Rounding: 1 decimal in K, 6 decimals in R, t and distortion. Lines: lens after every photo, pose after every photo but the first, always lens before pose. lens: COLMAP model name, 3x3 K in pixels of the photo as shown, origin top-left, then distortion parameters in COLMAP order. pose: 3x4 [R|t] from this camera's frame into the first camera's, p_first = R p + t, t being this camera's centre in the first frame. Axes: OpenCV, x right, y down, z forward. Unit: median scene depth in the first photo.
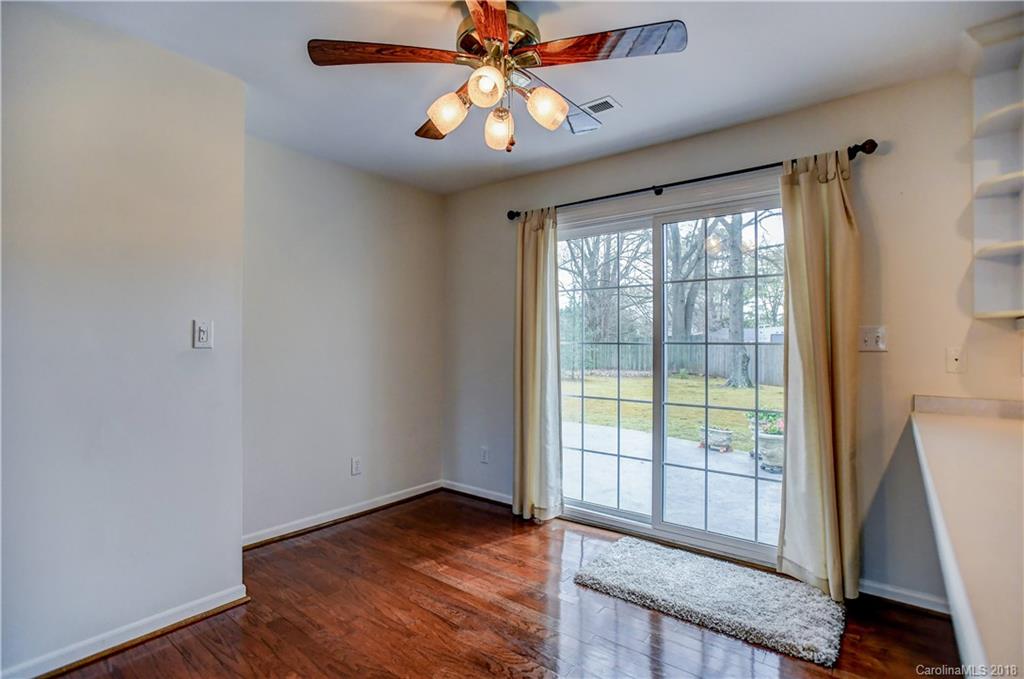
lens RADIAL K [[520.9, 0, 512.9], [0, 520.9, 334.9], [0, 0, 1]] dist [-0.003235, -0.000208]
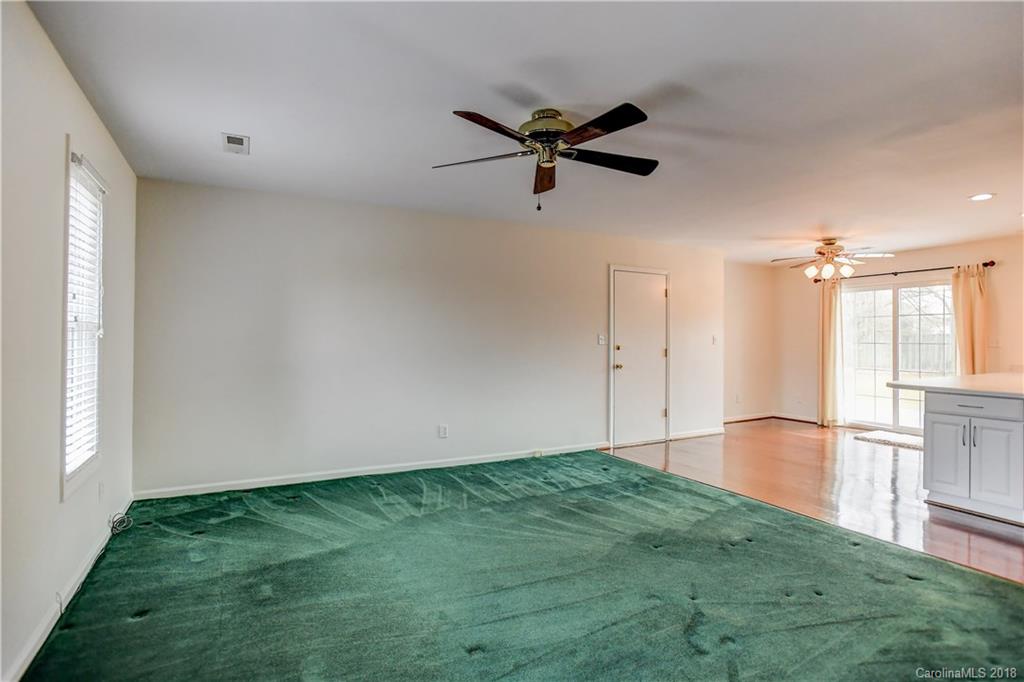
lens RADIAL K [[520.9, 0, 512.9], [0, 520.9, 336.4], [0, 0, 1]] dist [-0.003235, -0.000208]
pose [[0.889168, -0.001132, -0.457580, -0.155819], [0.001481, 0.999999, 0.000404, -0.015751], [0.457579, -0.001037, 0.889168, -1.688059]]
